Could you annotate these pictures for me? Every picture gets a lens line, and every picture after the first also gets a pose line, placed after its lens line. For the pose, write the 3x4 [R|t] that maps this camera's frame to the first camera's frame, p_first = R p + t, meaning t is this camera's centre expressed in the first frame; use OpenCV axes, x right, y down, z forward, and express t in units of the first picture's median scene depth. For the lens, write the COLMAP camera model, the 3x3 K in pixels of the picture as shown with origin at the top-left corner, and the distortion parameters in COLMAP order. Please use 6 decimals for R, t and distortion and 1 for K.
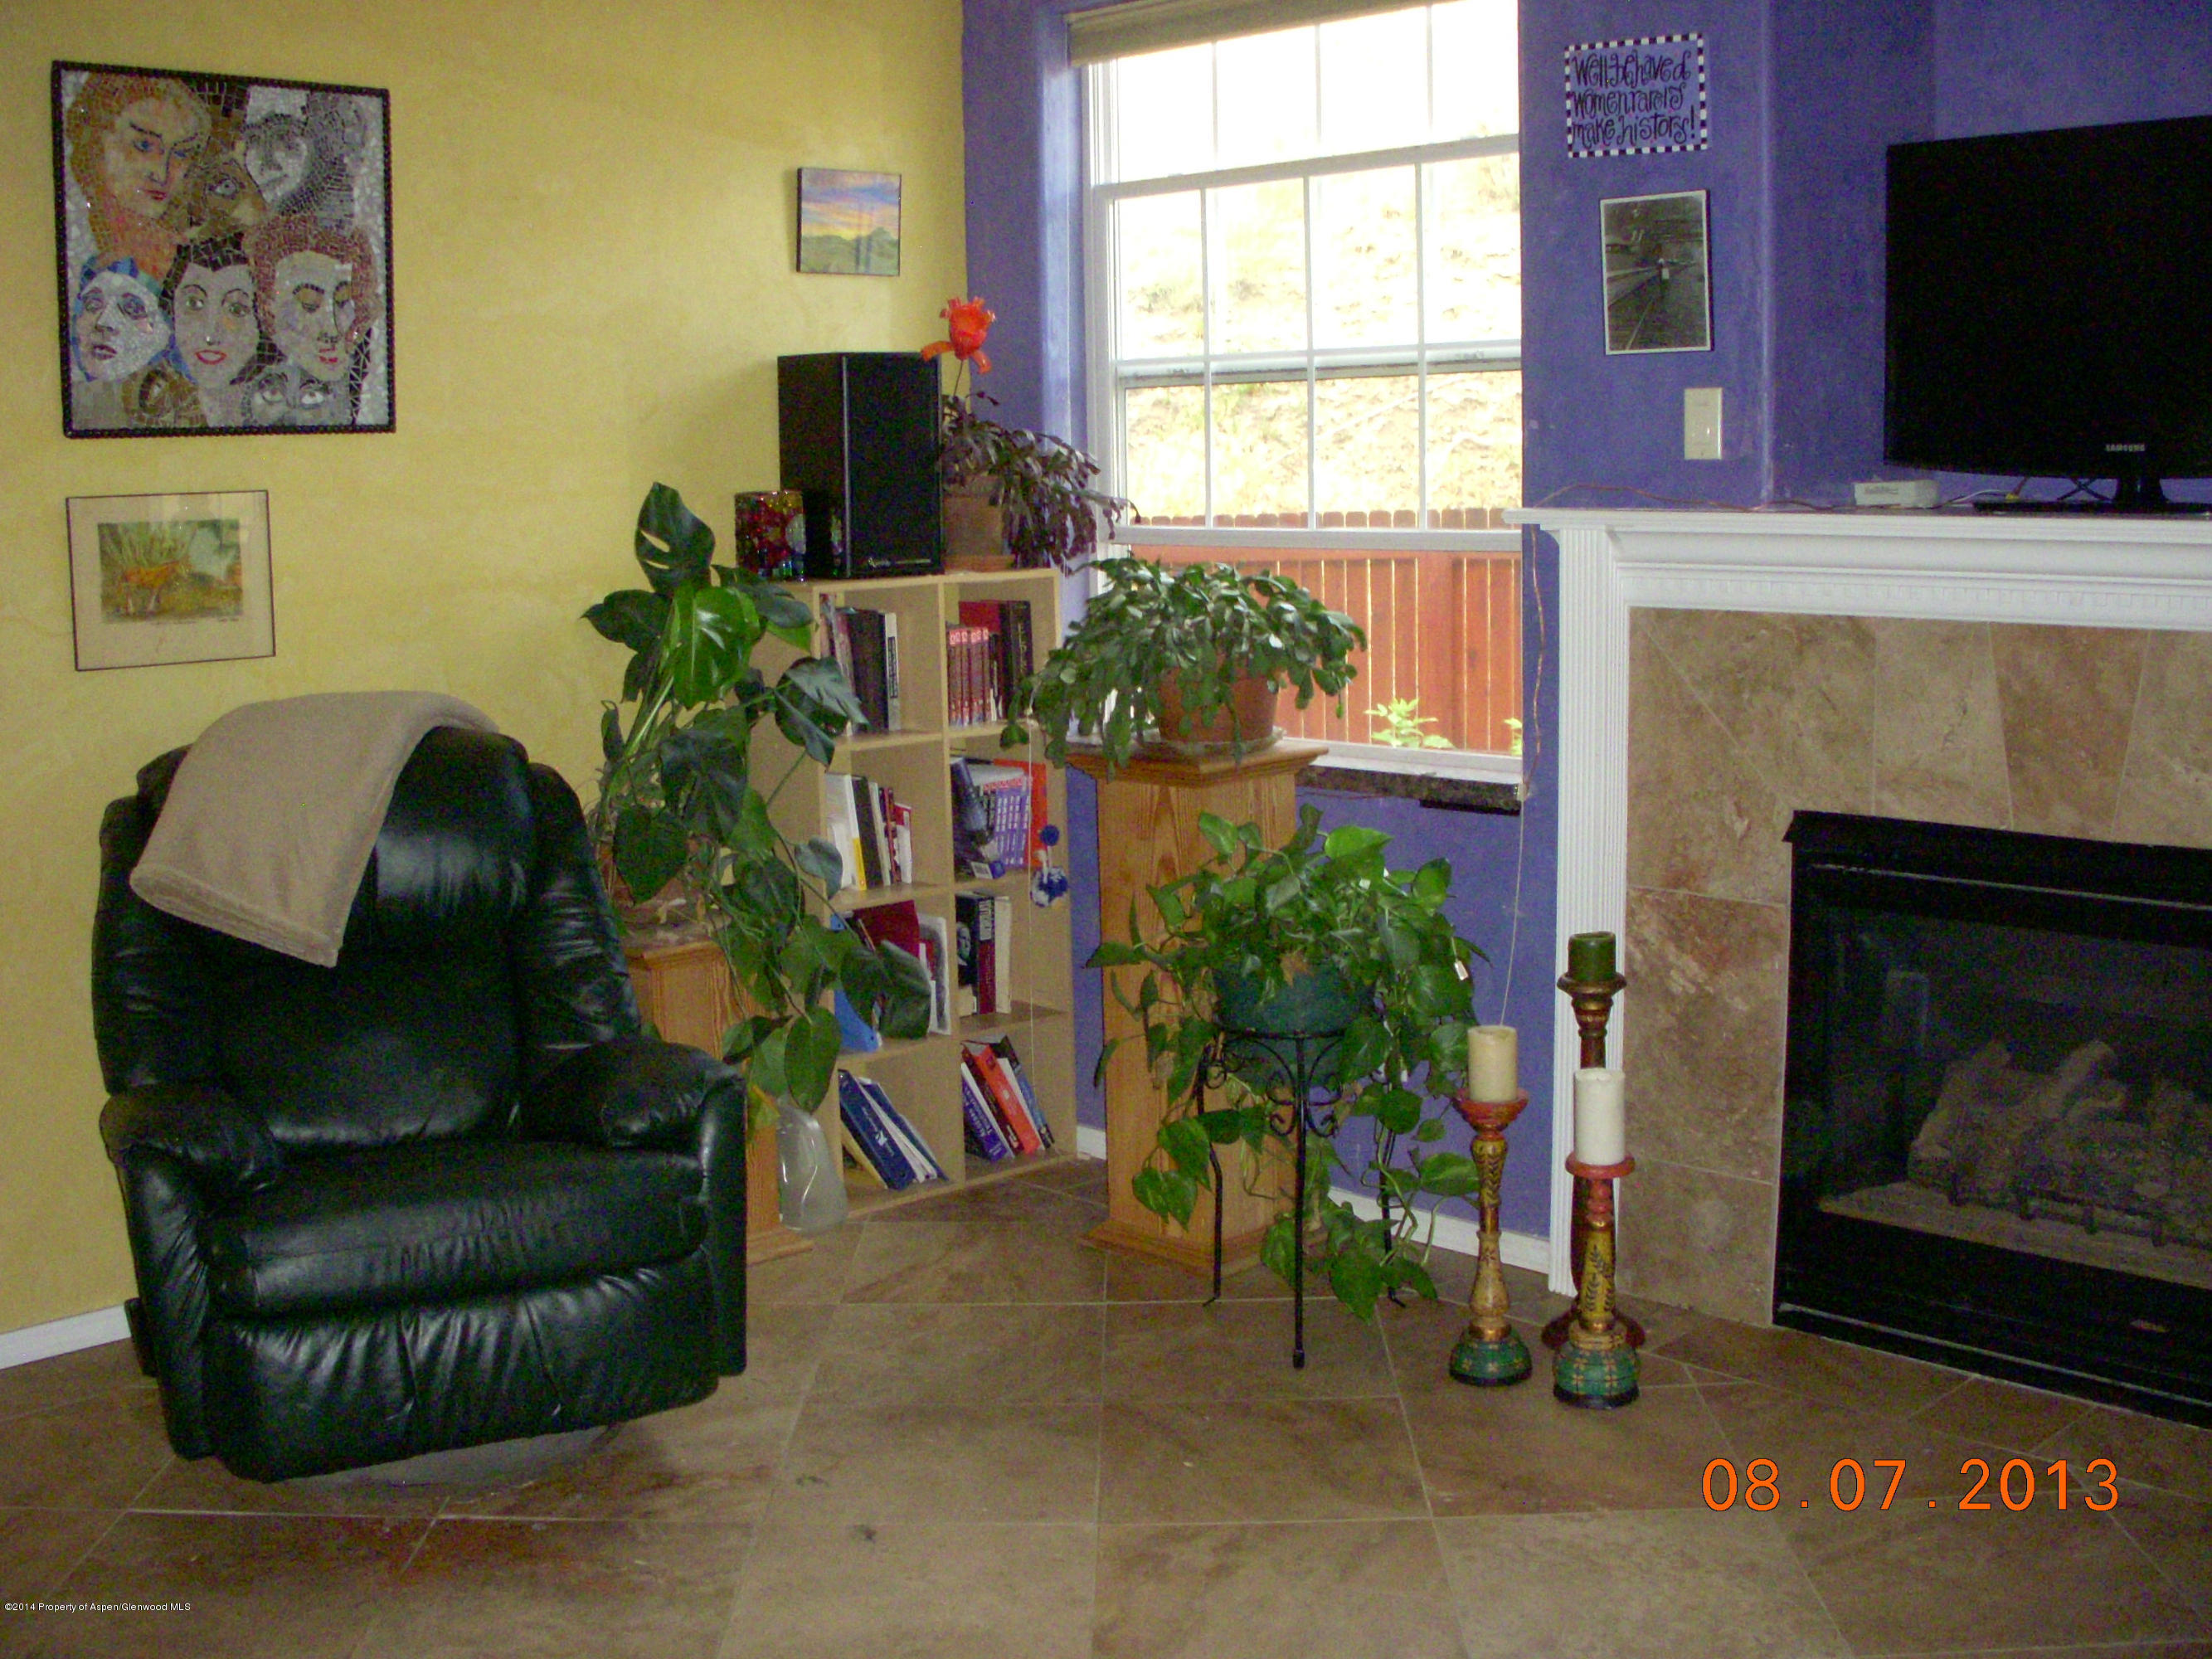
lens RADIAL K [[2460.1, 0, 1106.0], [0, 2460.1, 829.5], [0, 0, 1]] dist [-0.240040, 0.186108]
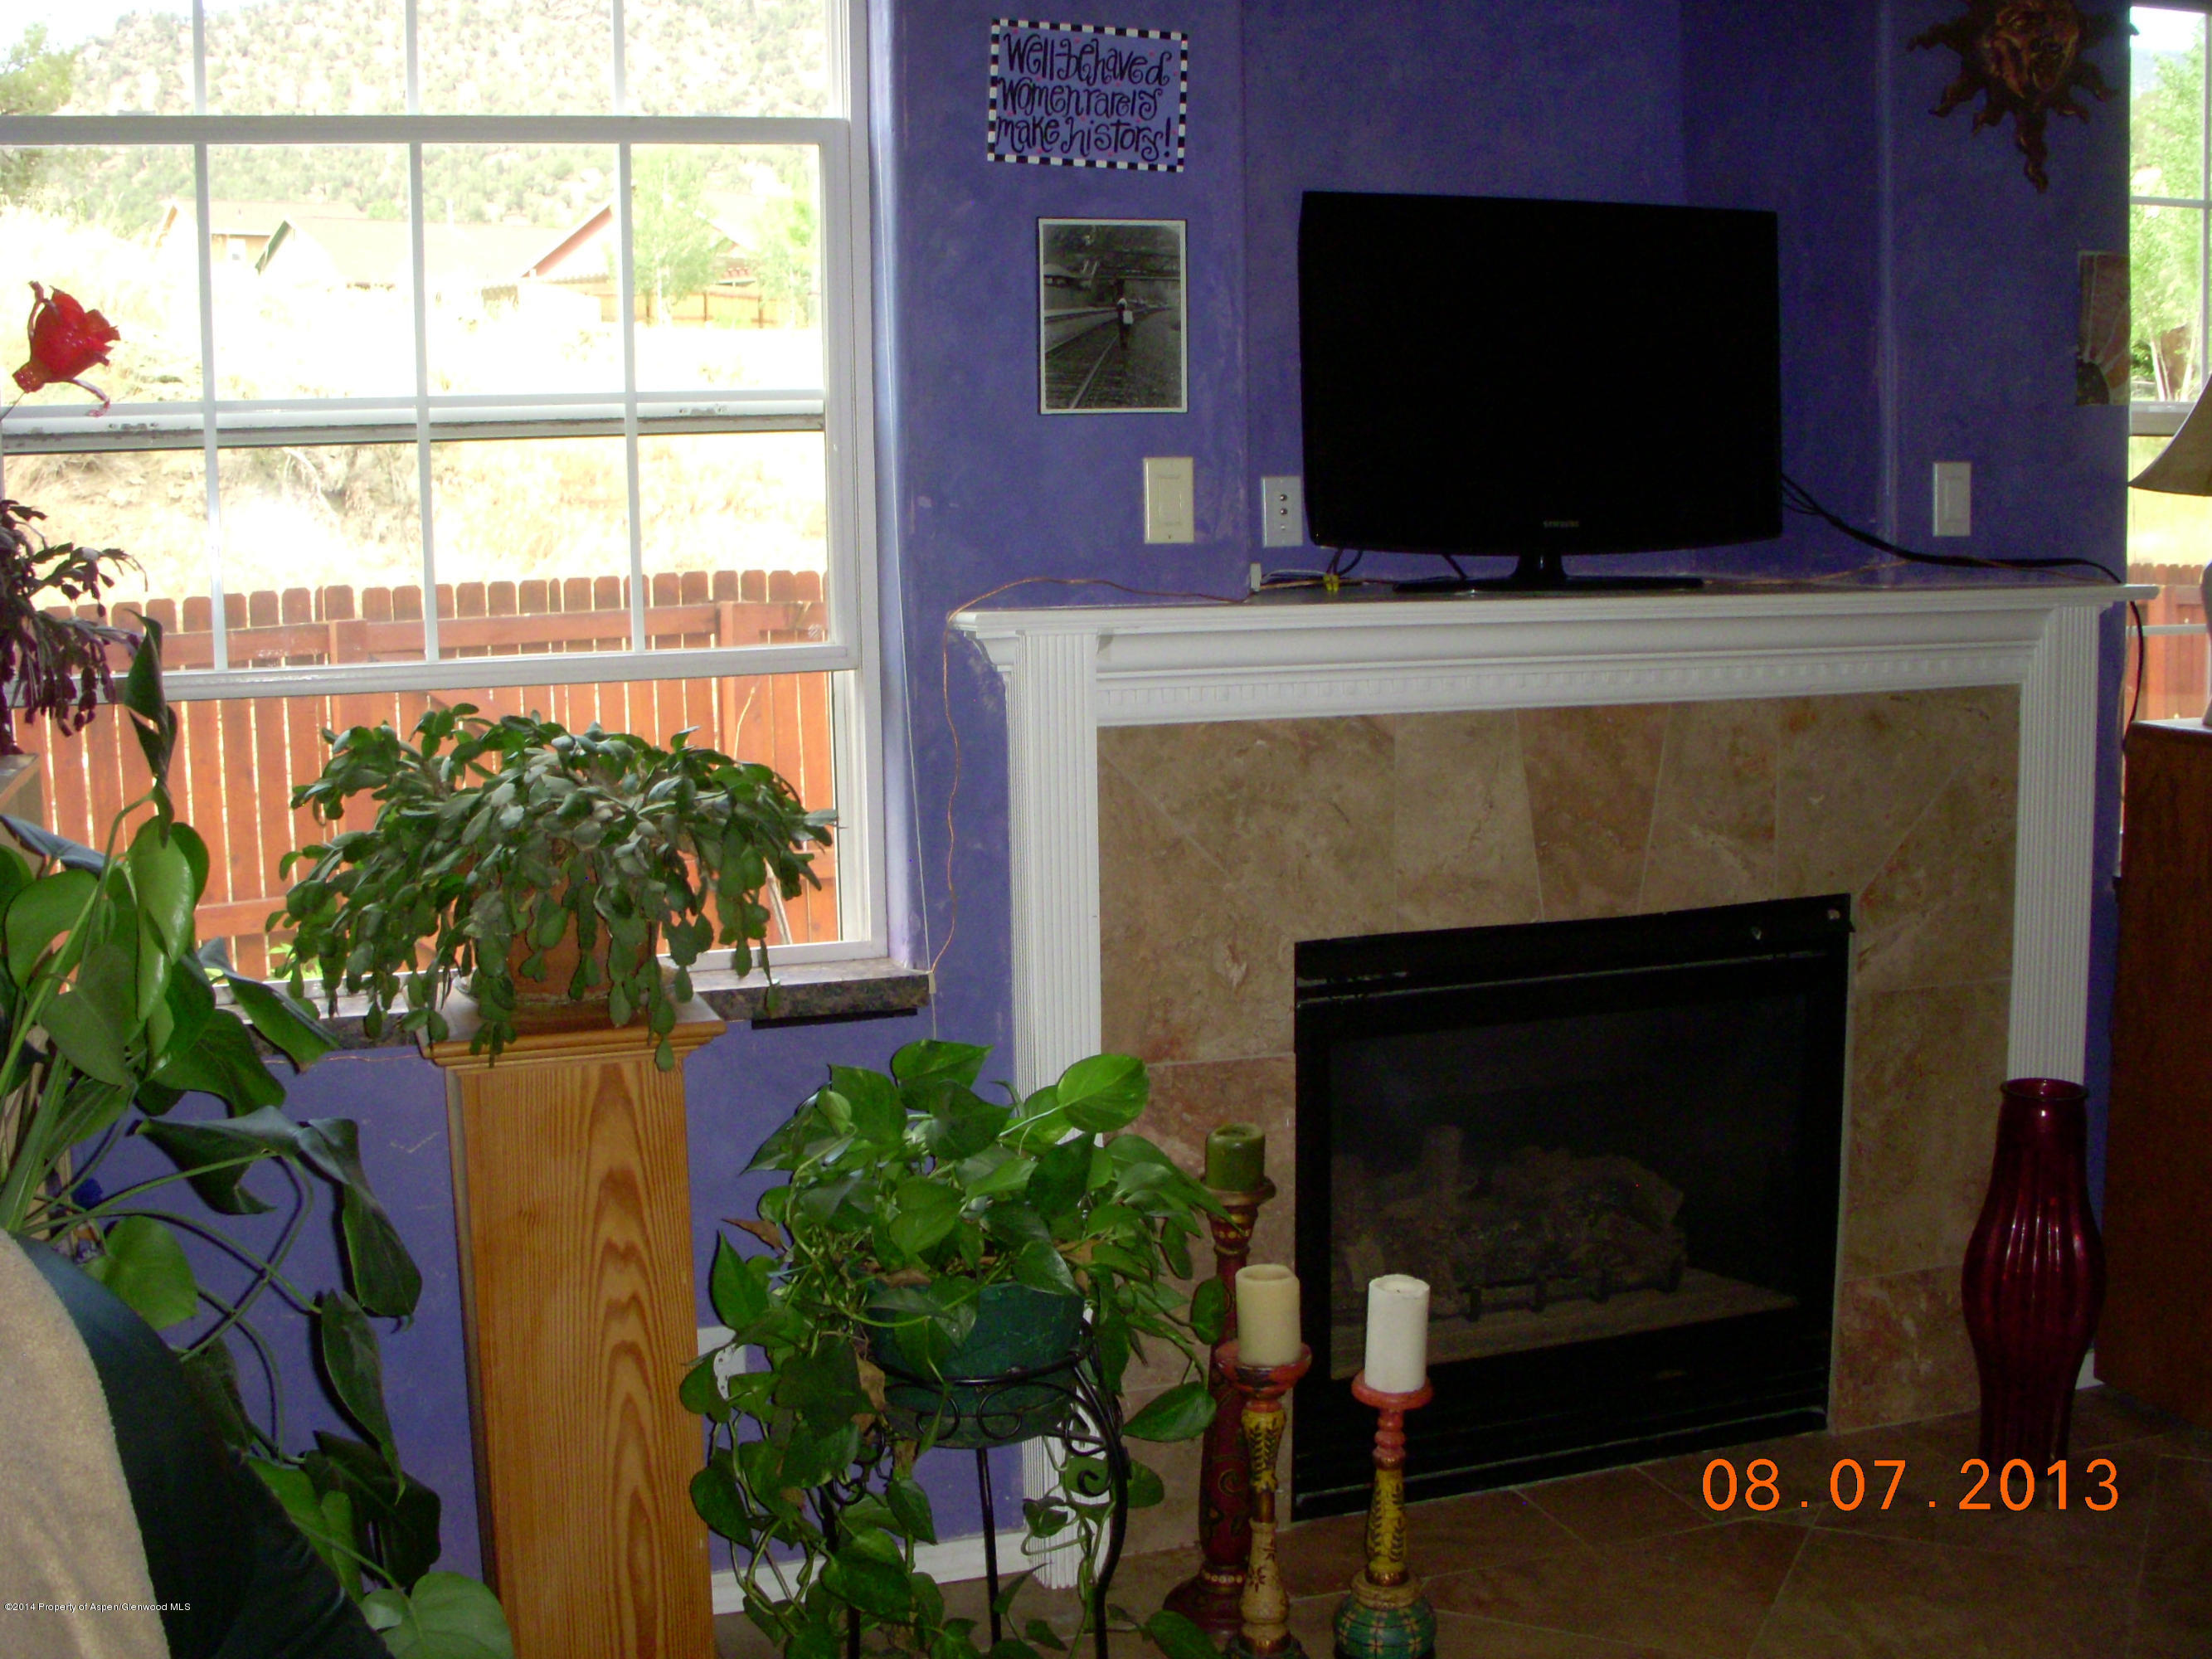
lens RADIAL K [[2460.1, 0, 1106.0], [0, 2460.1, 829.5], [0, 0, 1]] dist [-0.240040, 0.186108]
pose [[0.444560, -0.103817, 0.889712, -0.526220], [0.140327, 0.989069, 0.045293, -0.097556], [-0.884689, 0.104715, 0.454269, 0.648627]]
